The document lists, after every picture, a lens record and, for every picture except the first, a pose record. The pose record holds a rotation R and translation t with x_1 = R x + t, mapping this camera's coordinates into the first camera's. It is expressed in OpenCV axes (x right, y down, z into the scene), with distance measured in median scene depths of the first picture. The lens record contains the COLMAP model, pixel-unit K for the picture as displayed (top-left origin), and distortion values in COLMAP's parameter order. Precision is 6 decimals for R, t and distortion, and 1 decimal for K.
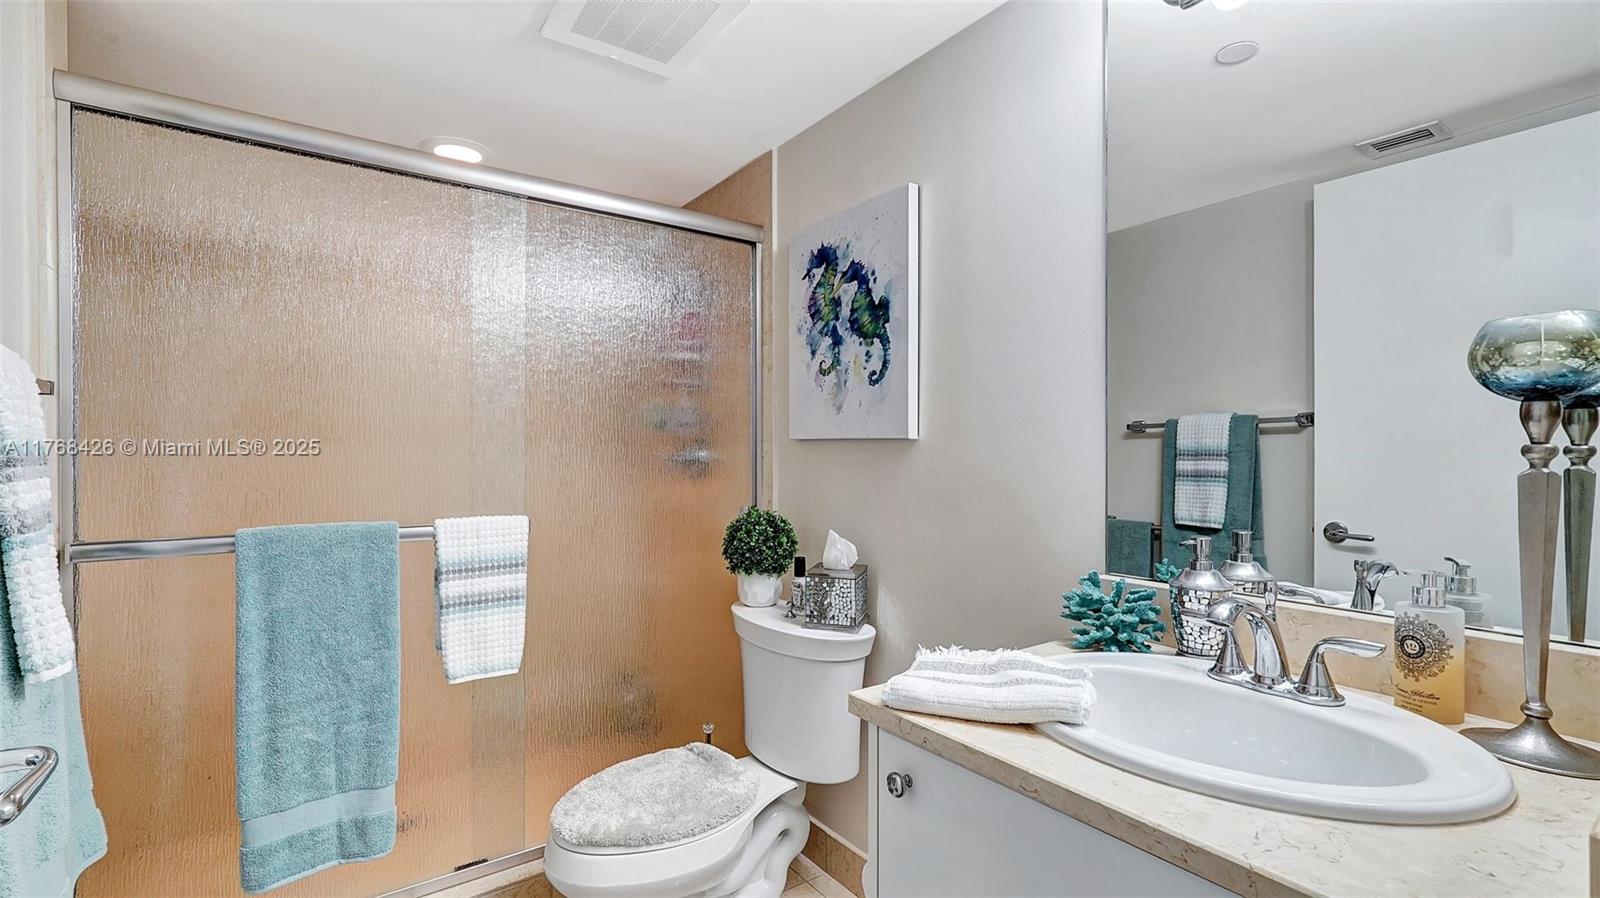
lens RADIAL K [[713.1, 0, 800.0], [0, 713.1, 449.0], [0, 0, 1]] dist [0.000634, 0.001199]
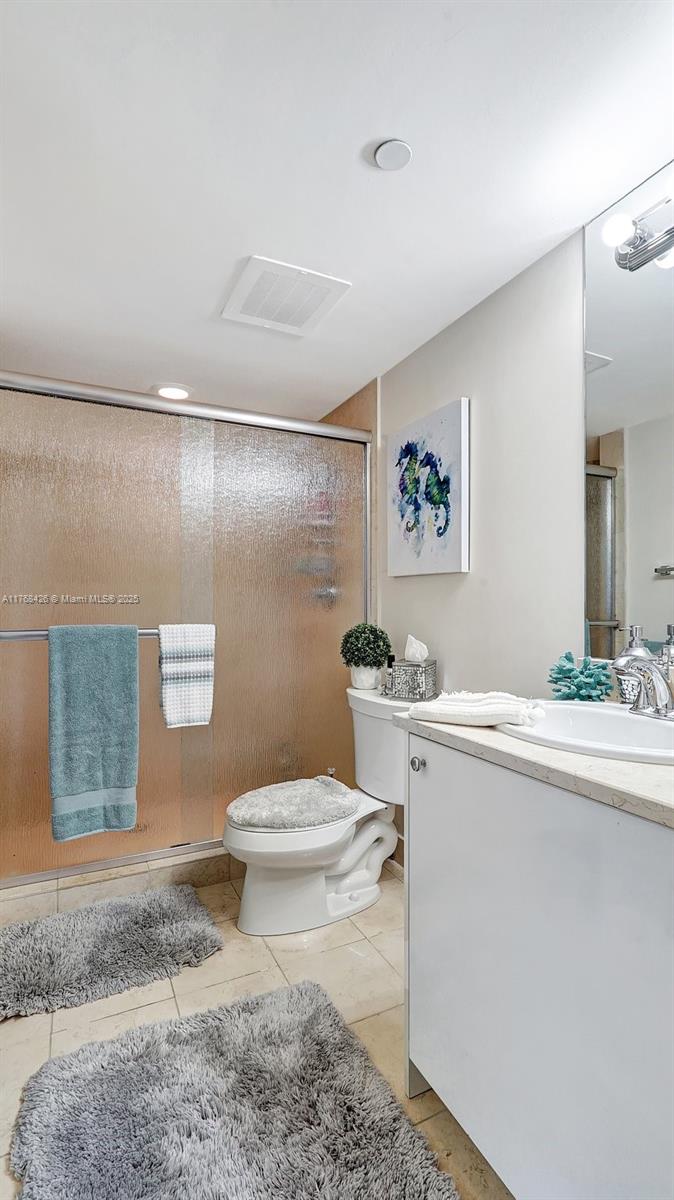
lens RADIAL K [[537.2, 0, 337.0], [0, 537.2, 600.0], [0, 0, 1]] dist [-0.001549, 0.000124]
pose [[0.987718, 0.000765, -0.156245, 0.068281], [-0.000381, 0.999997, 0.002484, 0.038643], [0.156246, -0.002394, 0.987715, -0.122661]]
